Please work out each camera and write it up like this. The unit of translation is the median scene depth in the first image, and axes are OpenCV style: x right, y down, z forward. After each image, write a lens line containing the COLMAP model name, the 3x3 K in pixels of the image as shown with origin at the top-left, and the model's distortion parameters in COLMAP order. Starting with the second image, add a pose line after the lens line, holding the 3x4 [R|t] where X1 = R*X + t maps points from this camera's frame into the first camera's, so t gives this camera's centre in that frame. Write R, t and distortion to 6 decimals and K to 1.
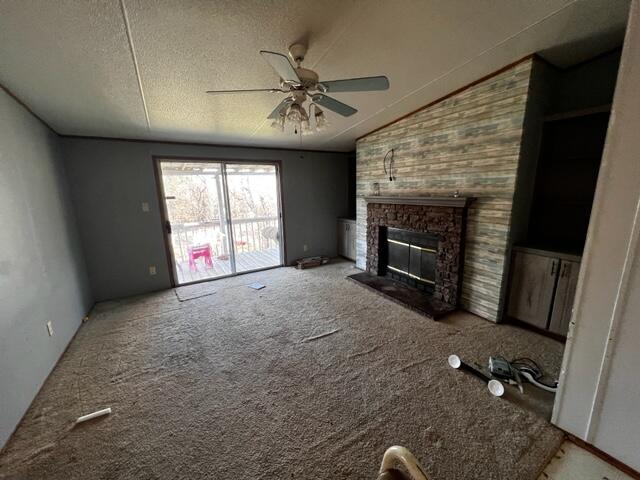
lens RADIAL K [[254.4, 0, 323.9], [0, 254.4, 240.0], [0, 0, 1]] dist [0.001308, 0.000117]
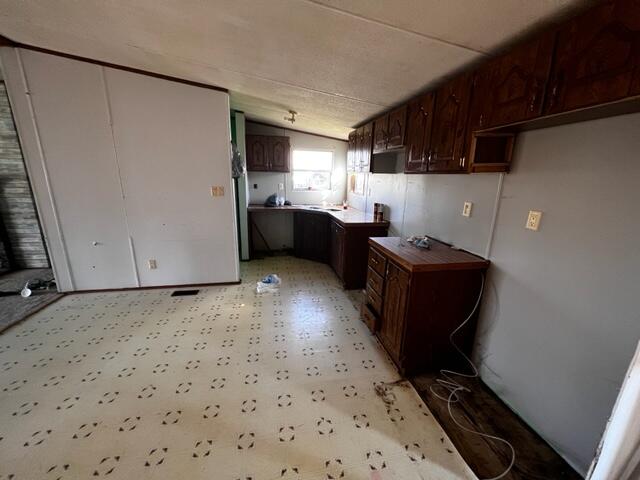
lens RADIAL K [[254.4, 0, 322.4], [0, 254.4, 239.1], [0, 0, 1]] dist [0.001308, 0.000117]
pose [[0.341773, -0.201744, 0.917873, -0.071700], [0.161413, 0.974774, 0.154148, 0.178928], [-0.925817, 0.095473, 0.365715, -0.867474]]
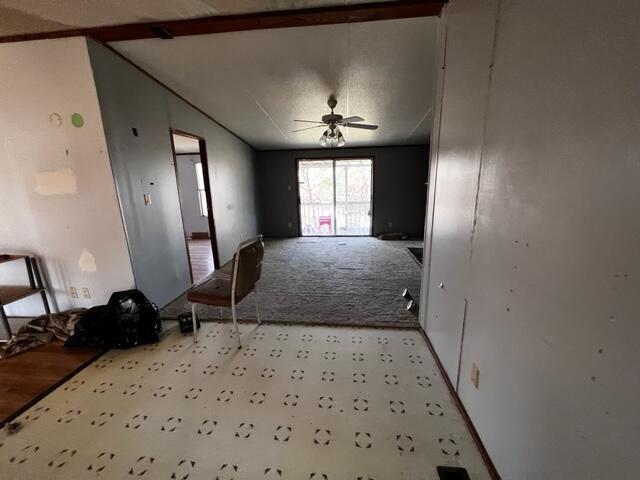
lens RADIAL K [[254.4, 0, 318.2], [0, 254.4, 242.0], [0, 0, 1]] dist [0.001308, 0.000117]
pose [[0.789322, 0.142041, -0.597324, 0.670482], [-0.113777, 0.989860, 0.085035, 0.082113], [0.603345, 0.000842, 0.797480, -0.343759]]
